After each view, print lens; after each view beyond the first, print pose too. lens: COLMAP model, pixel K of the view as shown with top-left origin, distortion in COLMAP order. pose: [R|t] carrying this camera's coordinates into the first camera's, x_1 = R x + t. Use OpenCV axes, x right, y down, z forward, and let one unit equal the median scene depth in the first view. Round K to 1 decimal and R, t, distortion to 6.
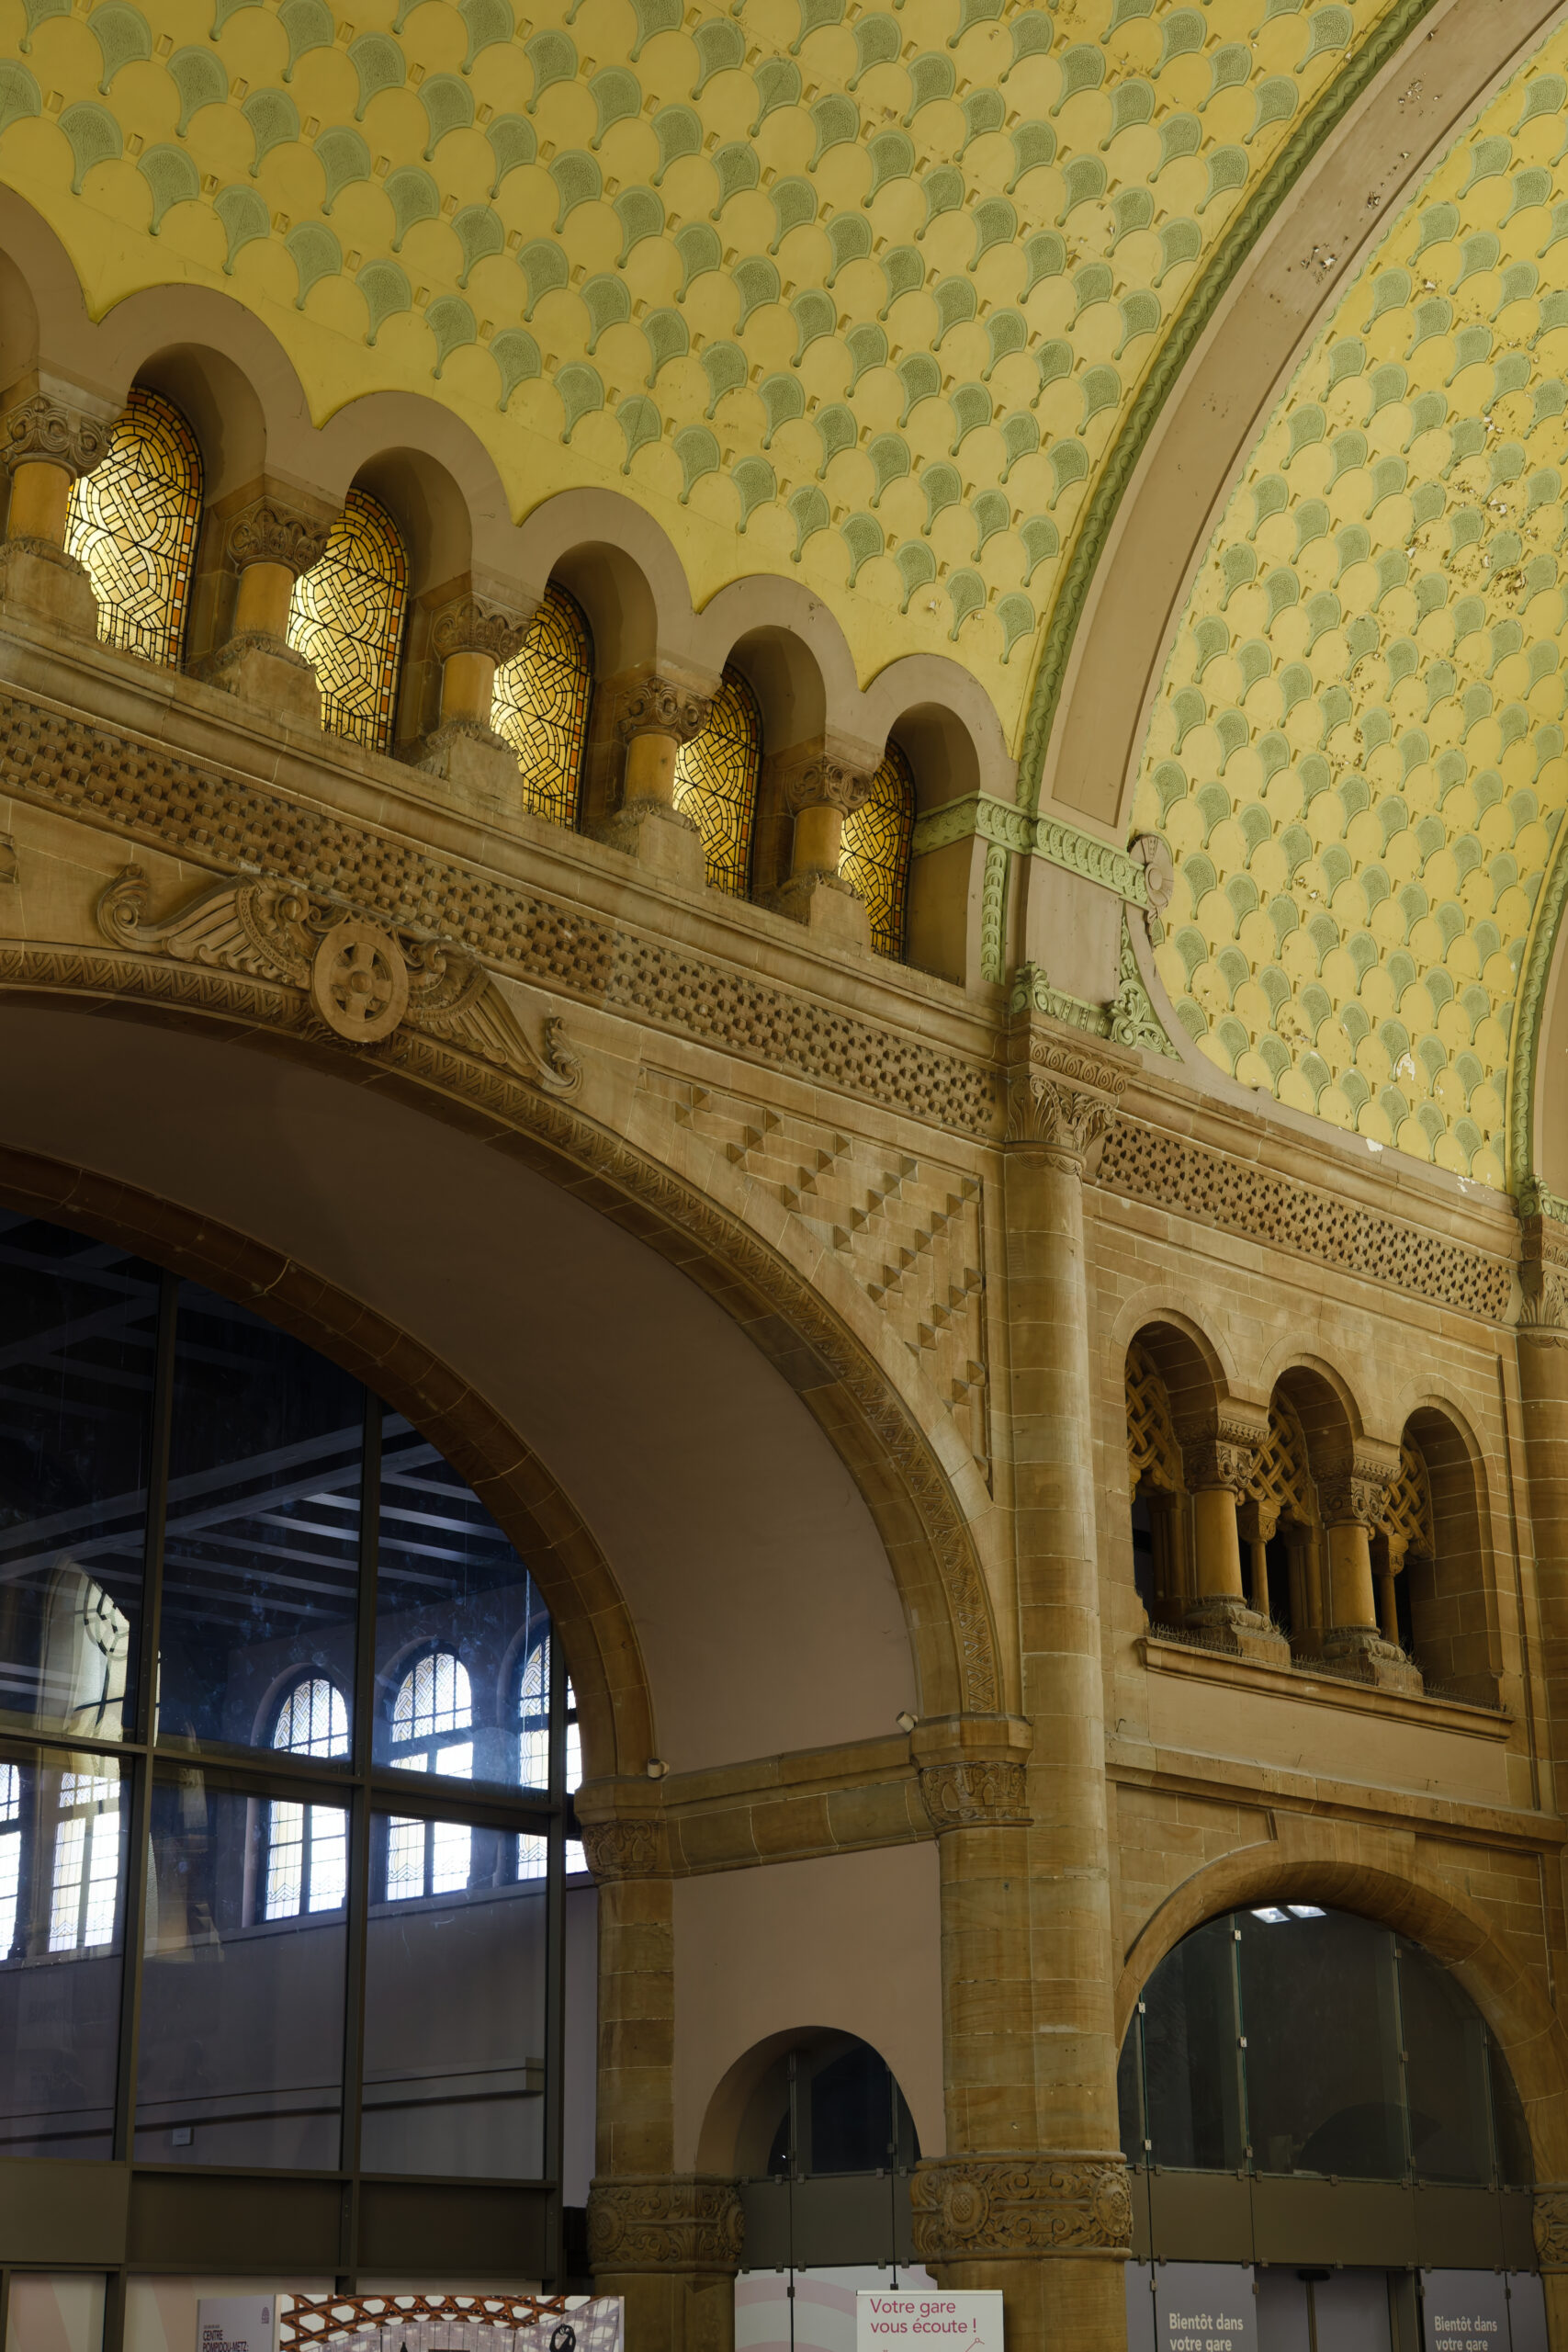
lens RADIAL K [[3409.5, 0, 782.2], [0, 3409.5, 1177.4], [0, 0, 1]] dist [-0.059839, 0.000000]
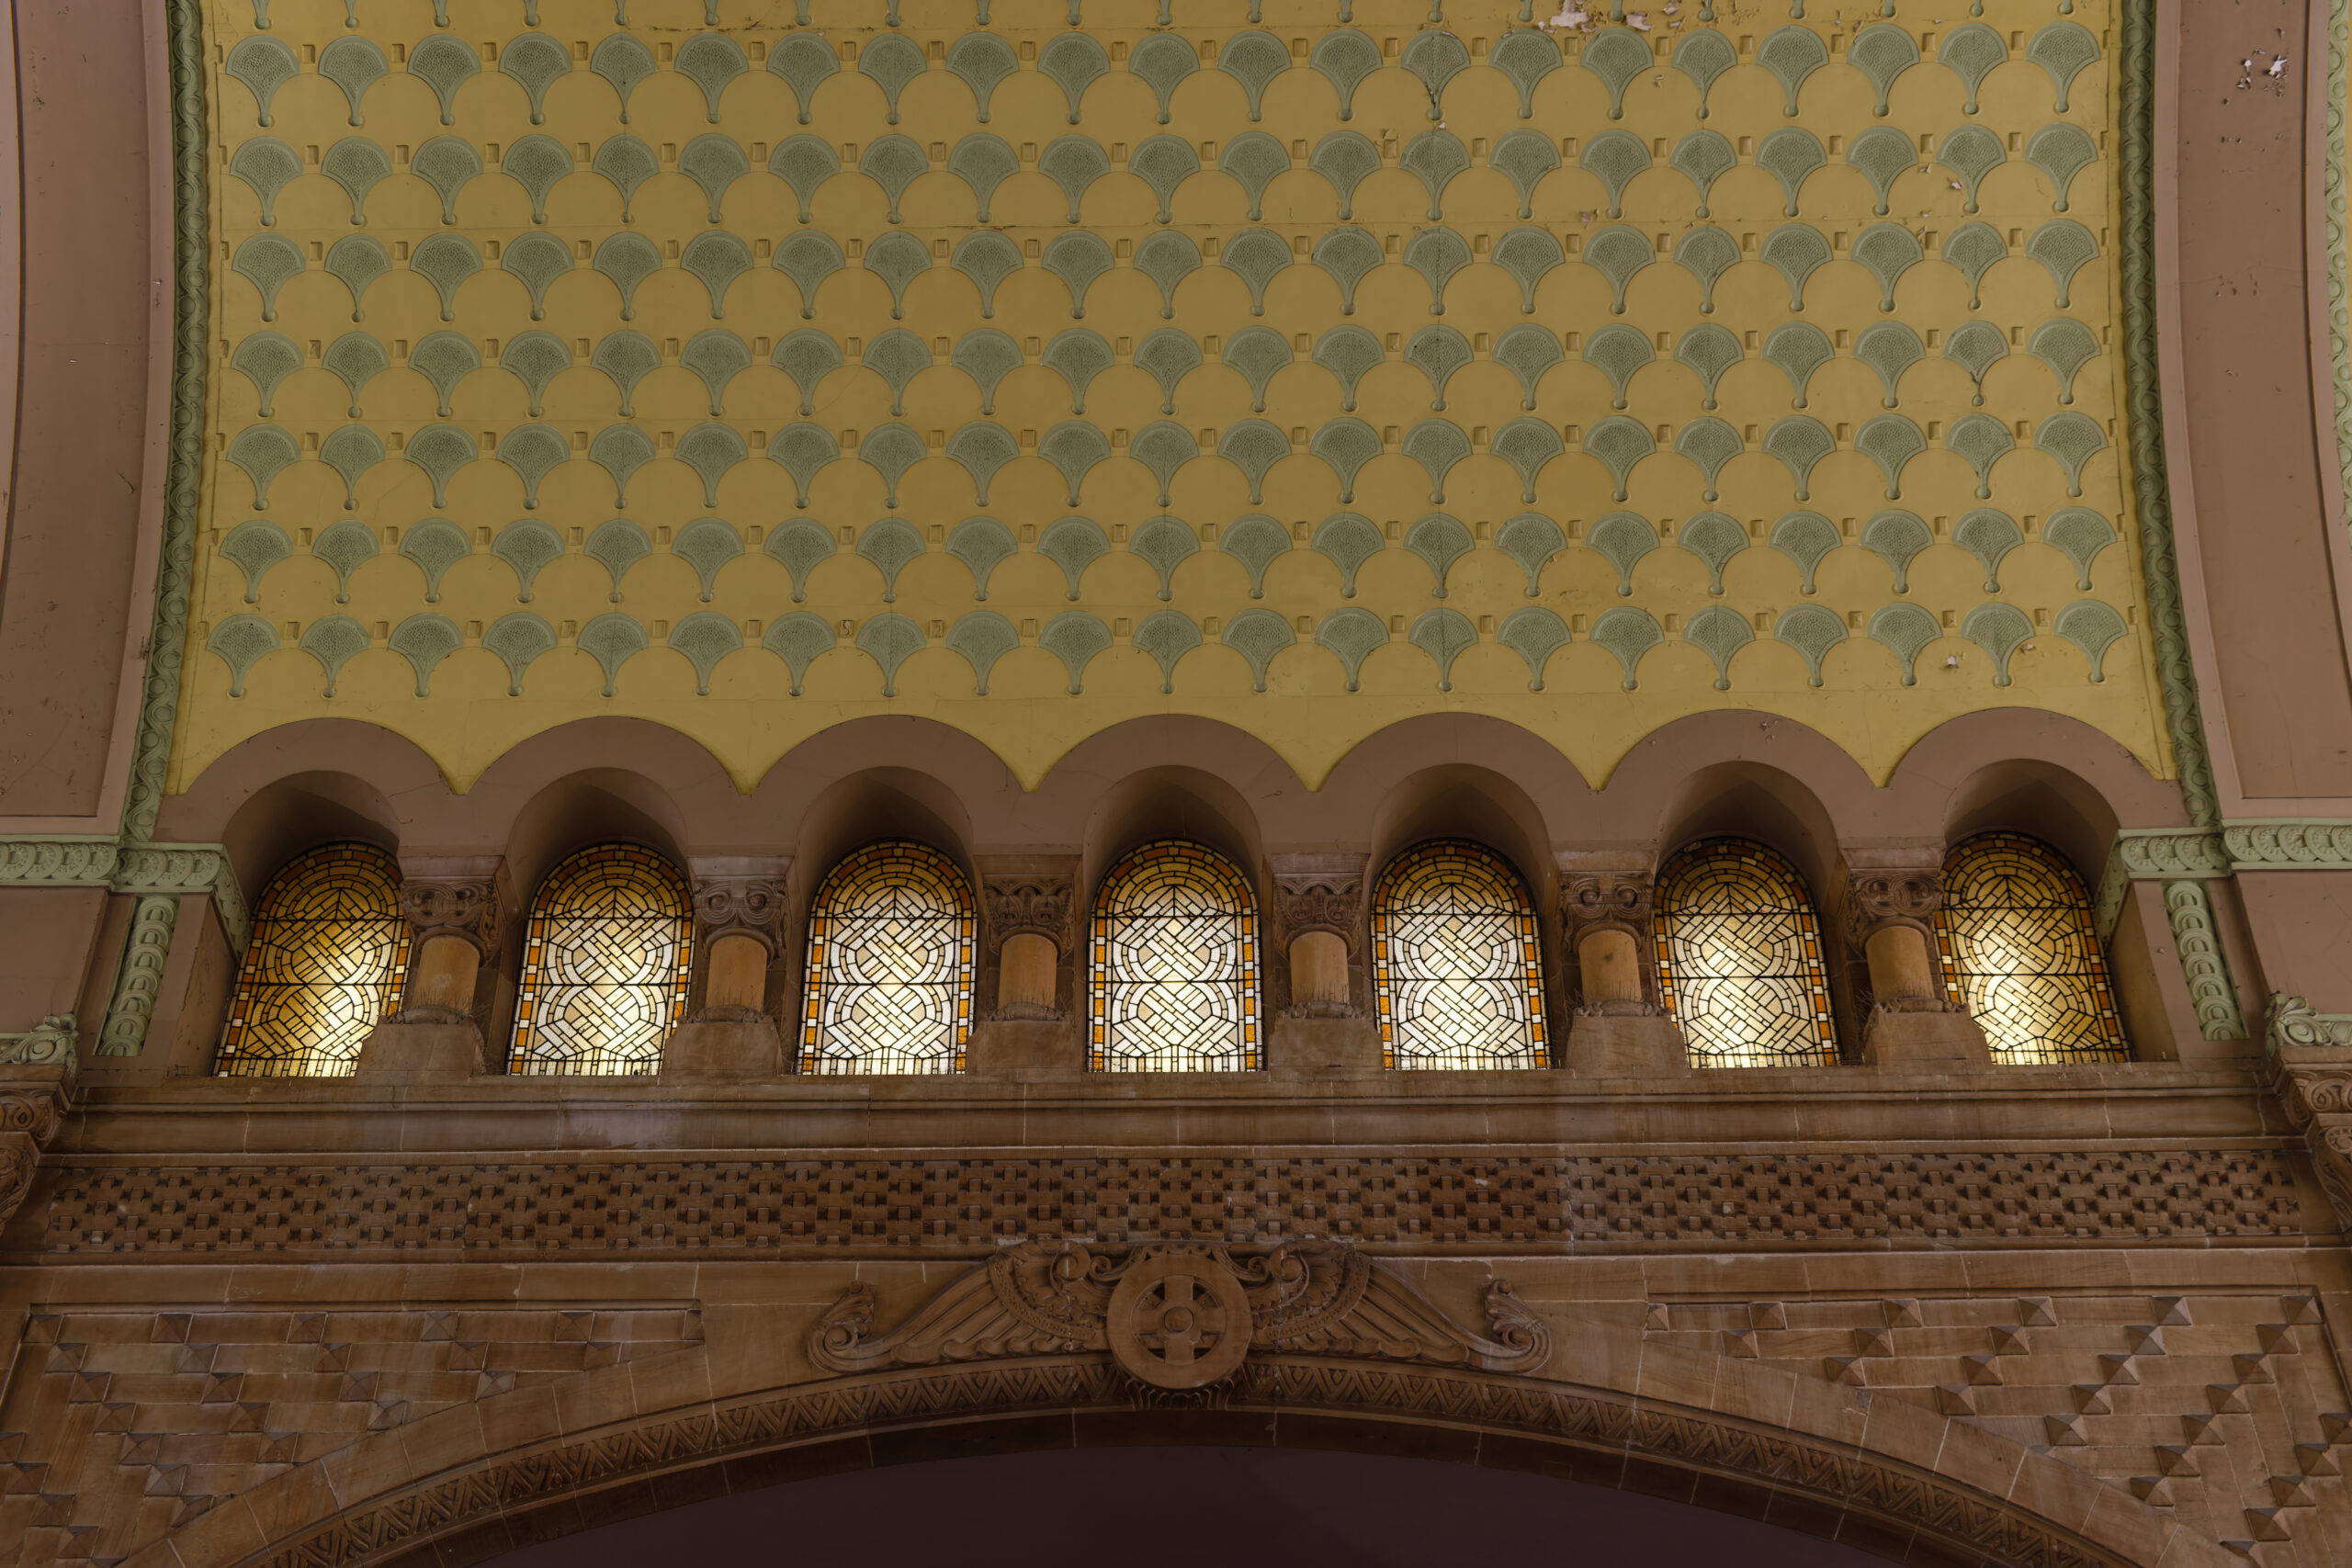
lens RADIAL K [[2765.8, 0, 1176.5], [0, 2765.8, 779.5], [0, 0, 1]] dist [0.002410, 0.000000]
pose [[0.692073, -0.497747, -0.522765, 0.273682], [0.237596, 0.840950, -0.486159, 0.148447], [0.681604, 0.212251, 0.700261, 0.454133]]
